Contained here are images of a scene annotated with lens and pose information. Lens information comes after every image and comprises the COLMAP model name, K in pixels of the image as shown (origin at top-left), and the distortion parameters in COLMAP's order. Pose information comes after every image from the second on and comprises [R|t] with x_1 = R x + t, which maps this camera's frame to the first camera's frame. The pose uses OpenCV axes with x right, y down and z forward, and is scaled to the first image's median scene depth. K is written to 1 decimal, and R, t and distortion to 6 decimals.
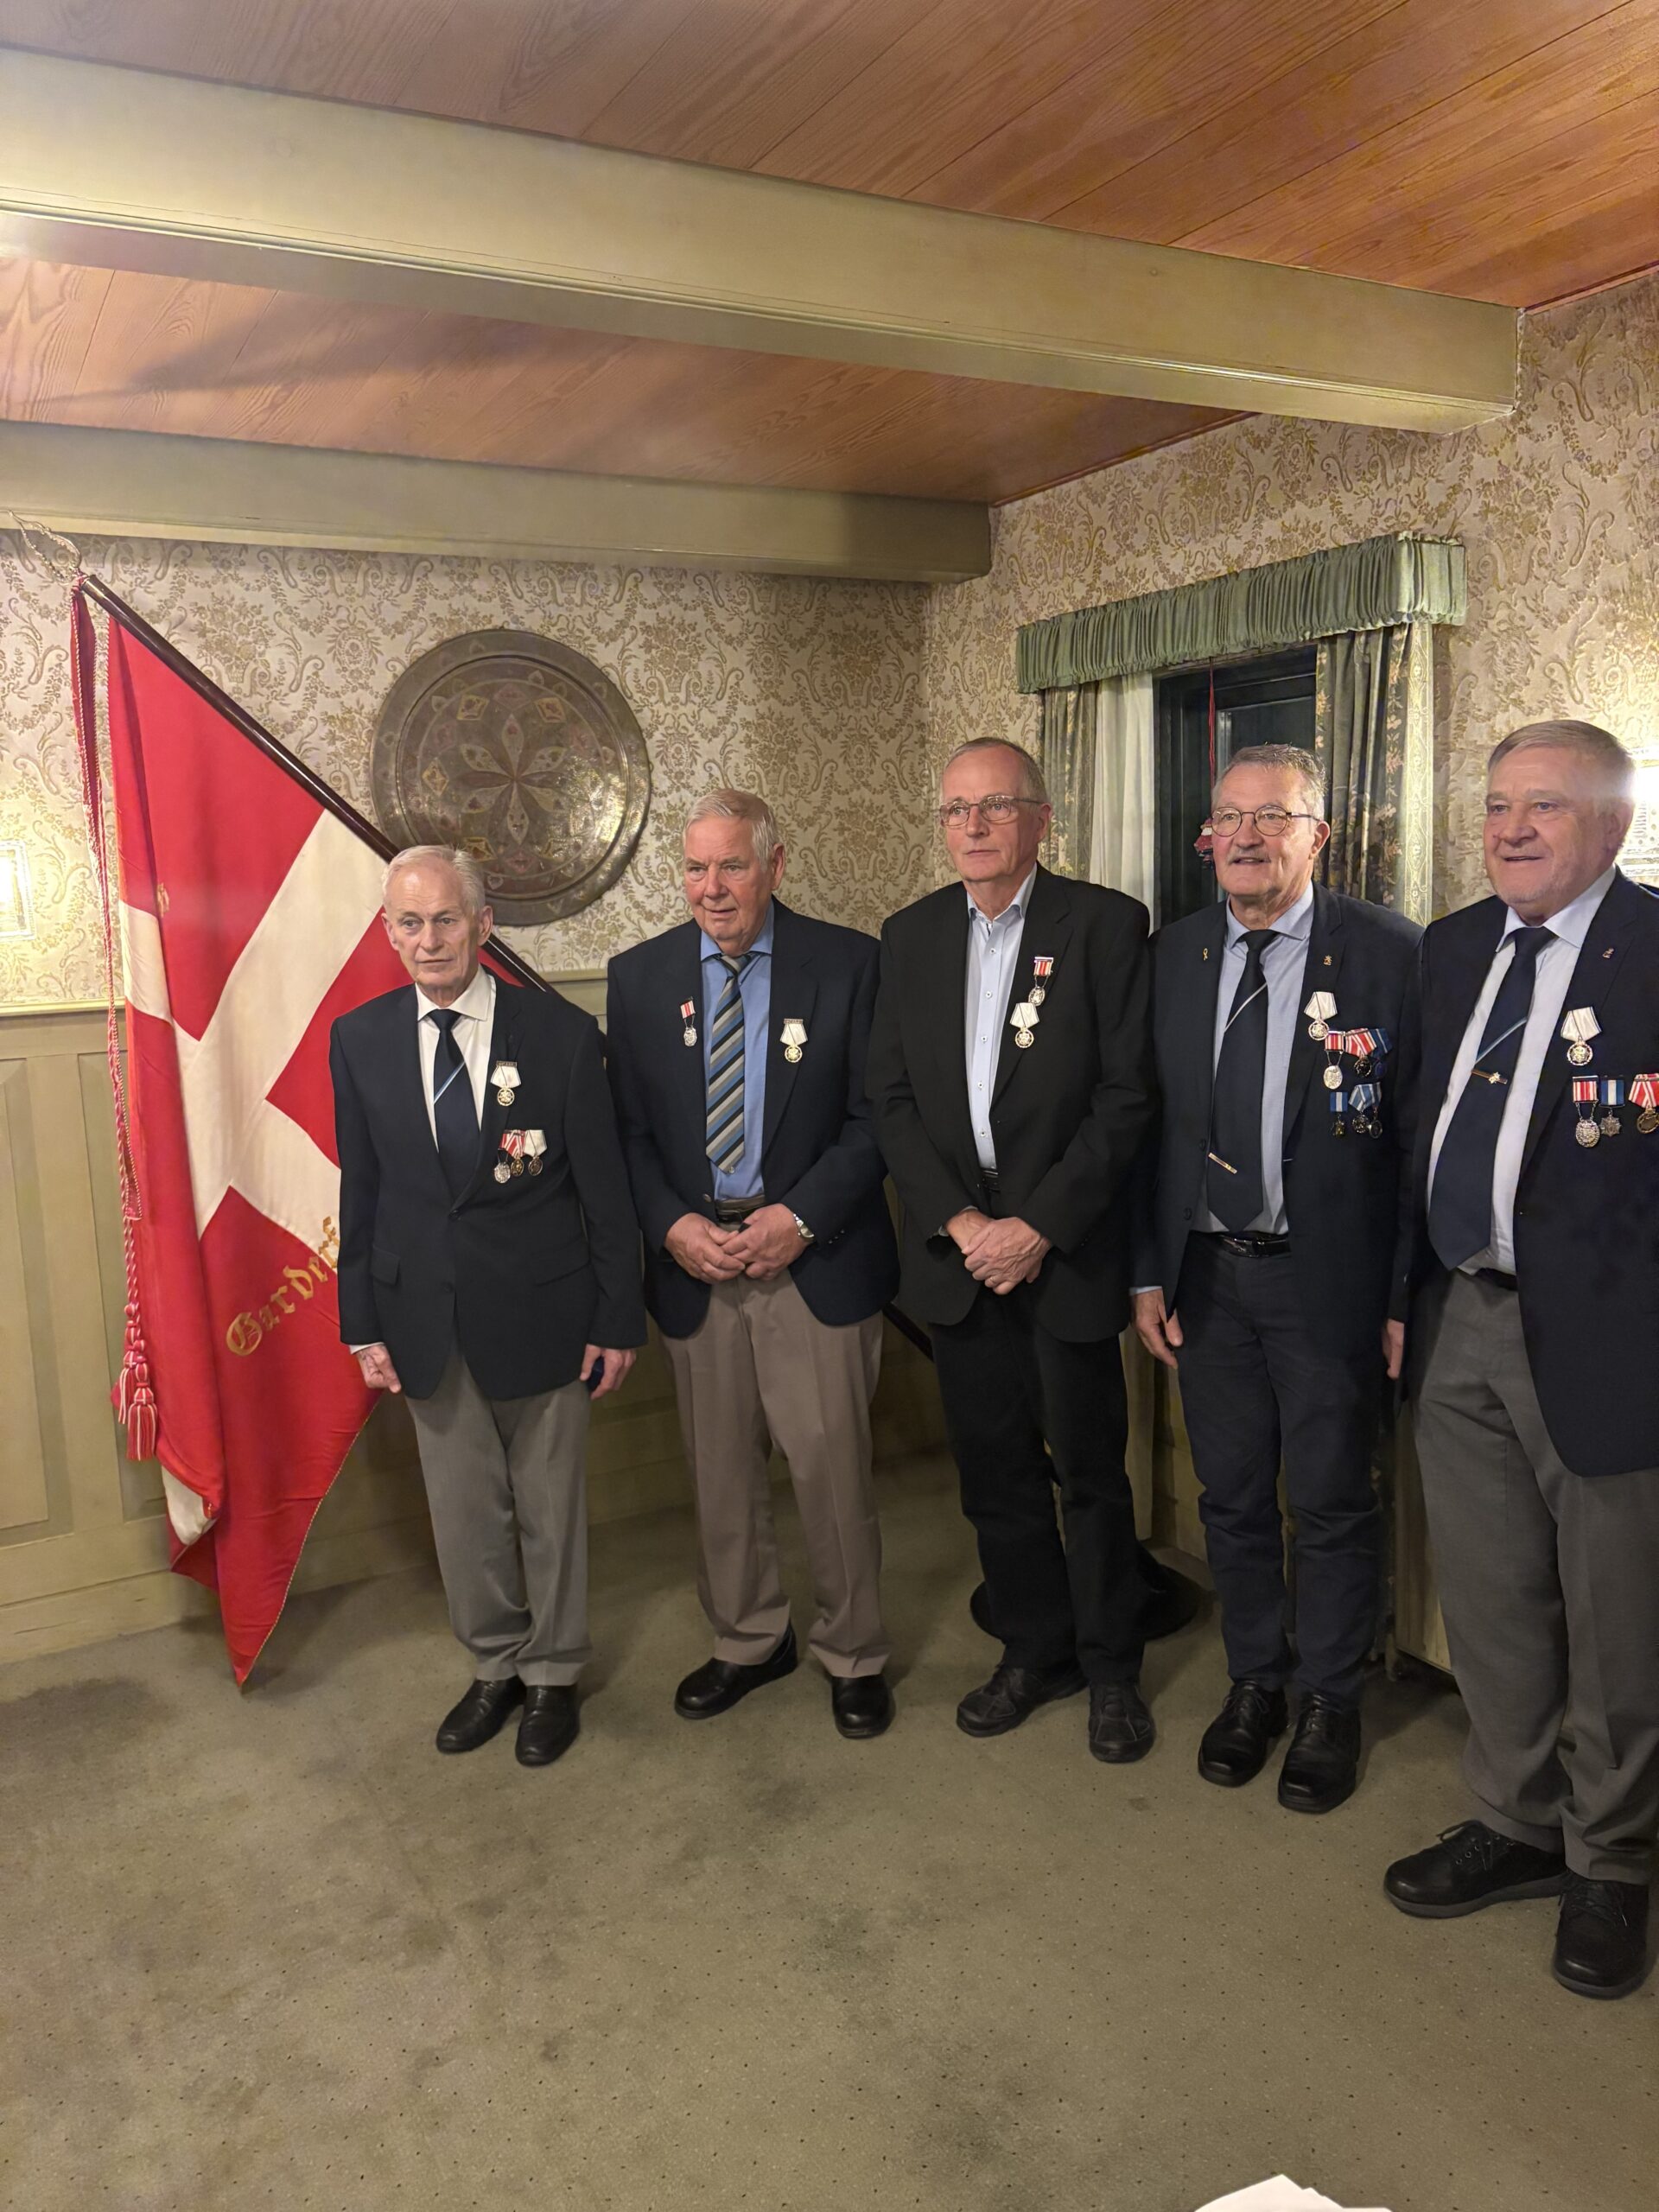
lens RADIAL K [[1660.1, 0, 825.4], [0, 1660.1, 1109.3], [0, 0, 1]] dist [0.040778, 0.007096]
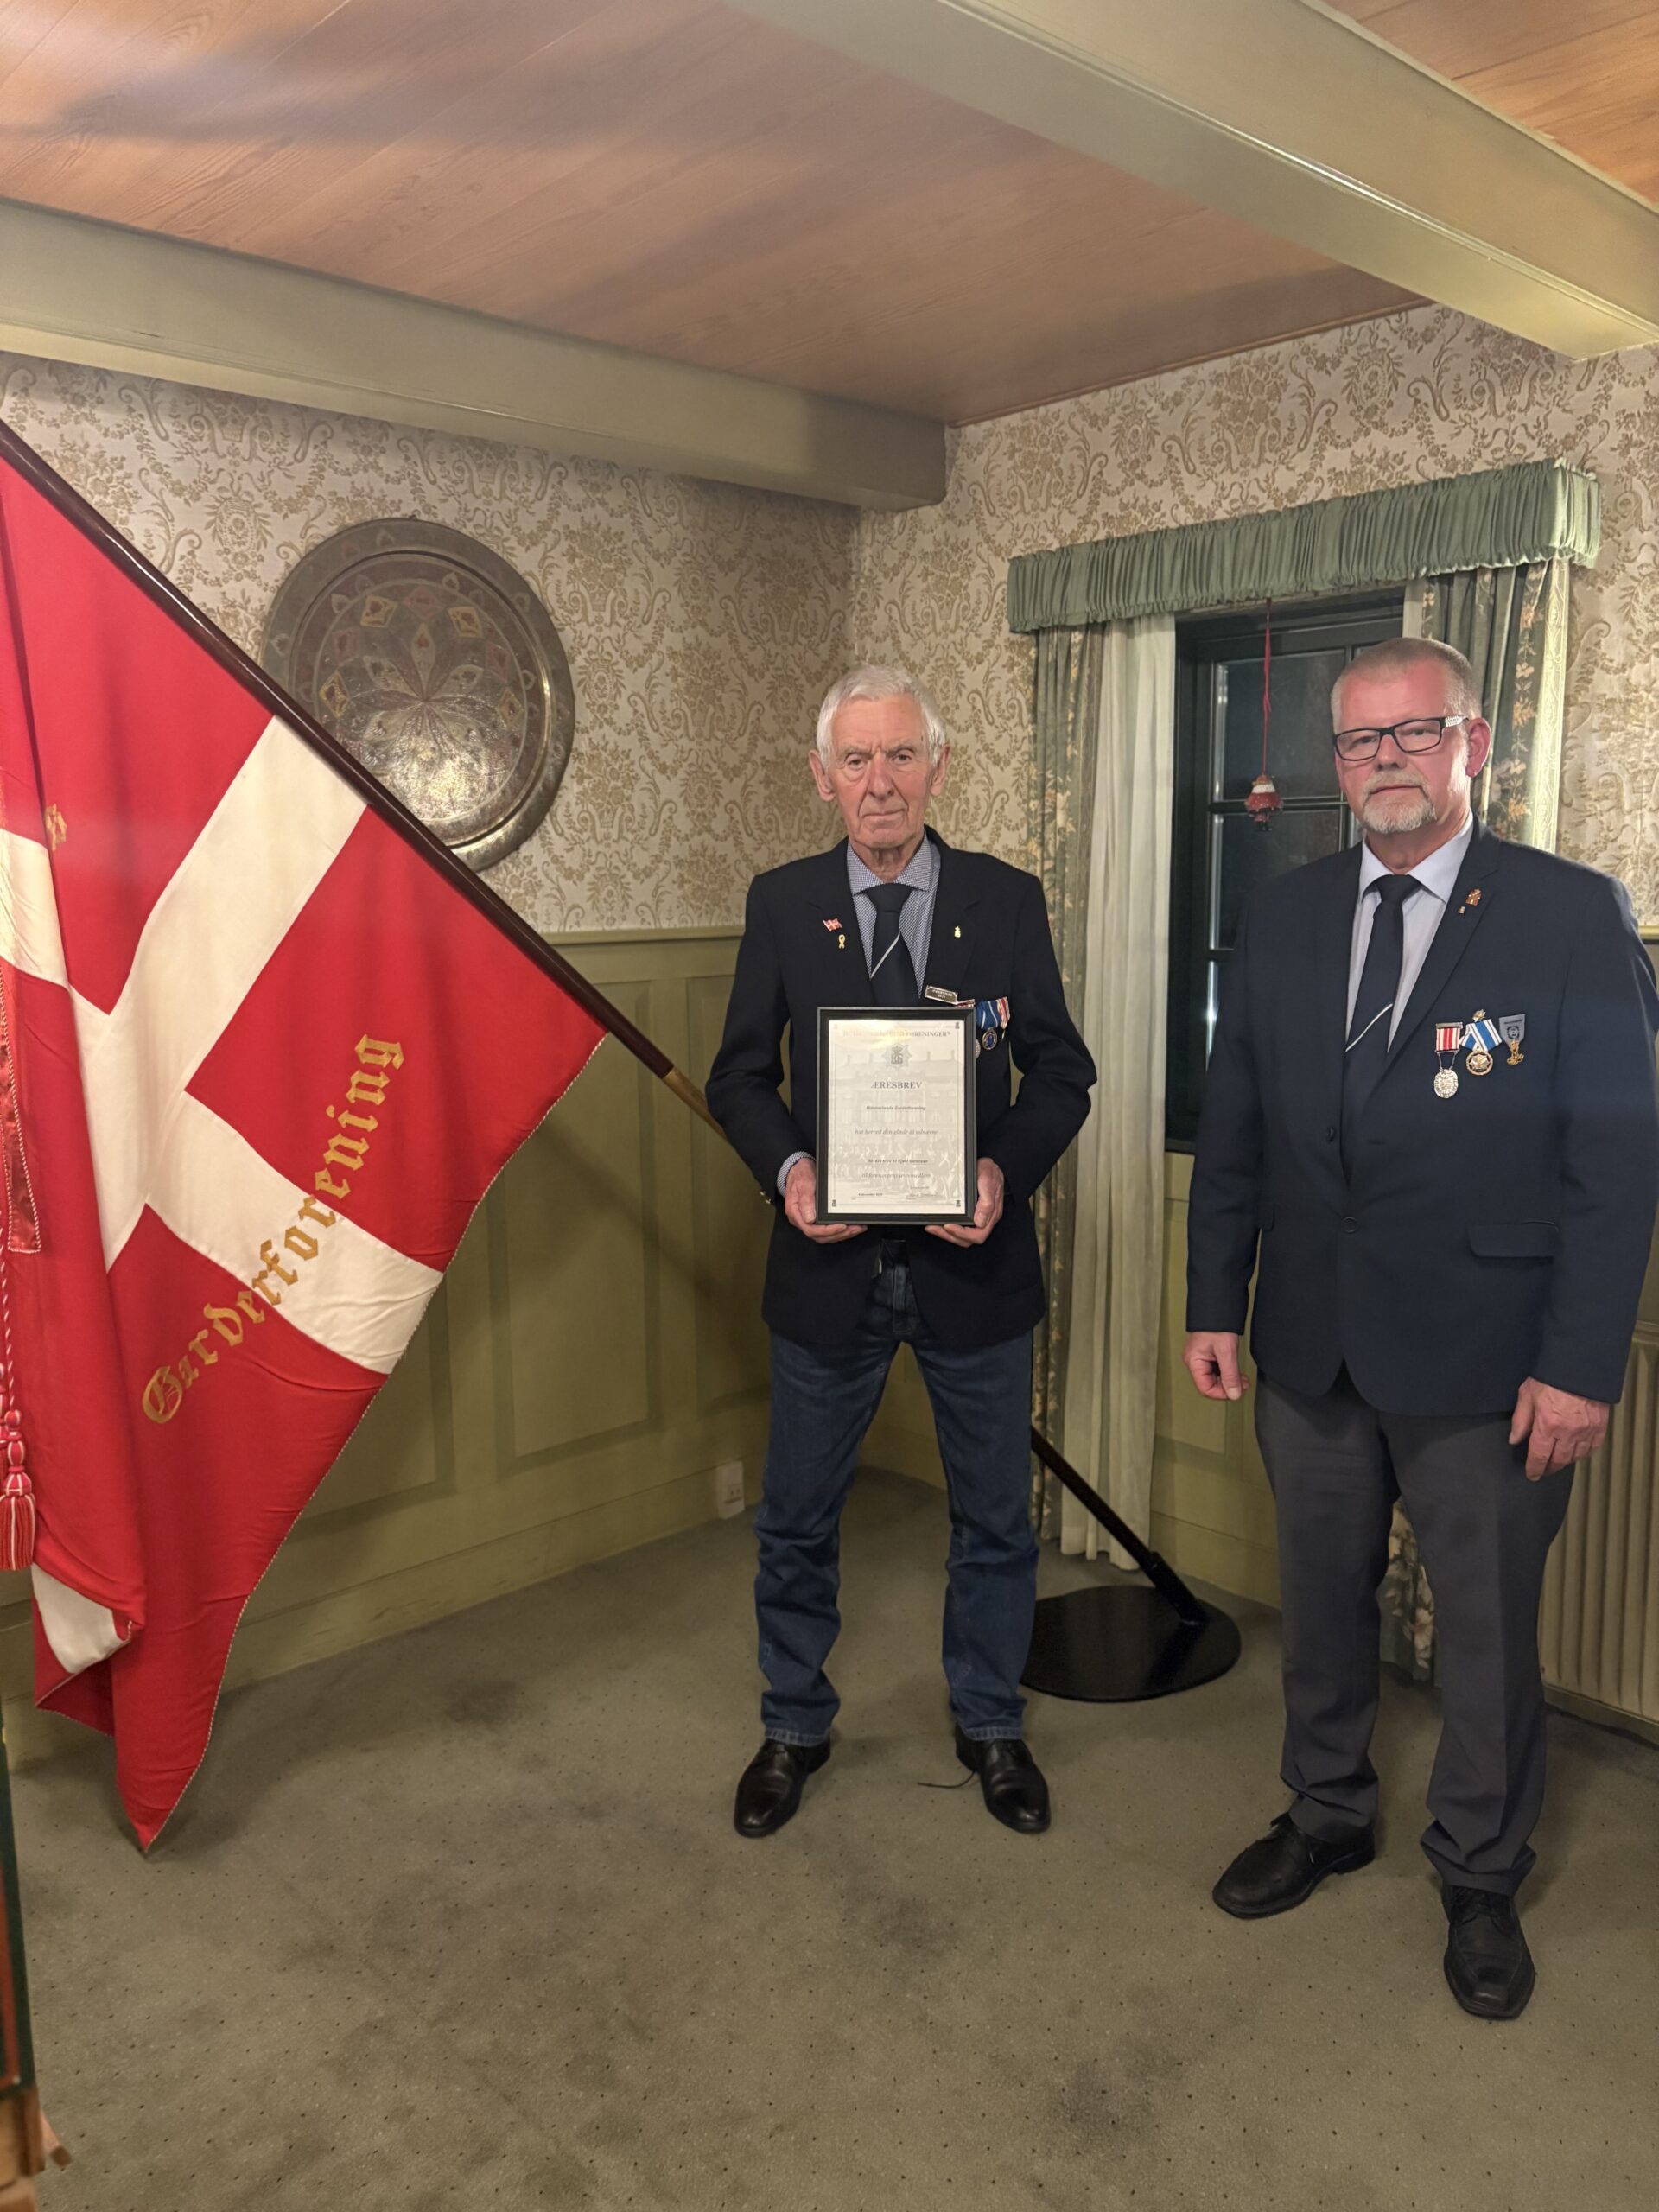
lens RADIAL K [[1660.1, 0, 833.1], [0, 1660.1, 1107.5], [0, 0, 1]] dist [0.040778, 0.007096]
pose [[0.971314, -0.010823, 0.237554, -0.204761], [0.009450, 0.999931, 0.006920, -0.000591], [-0.237613, -0.004477, 0.971350, 0.157031]]
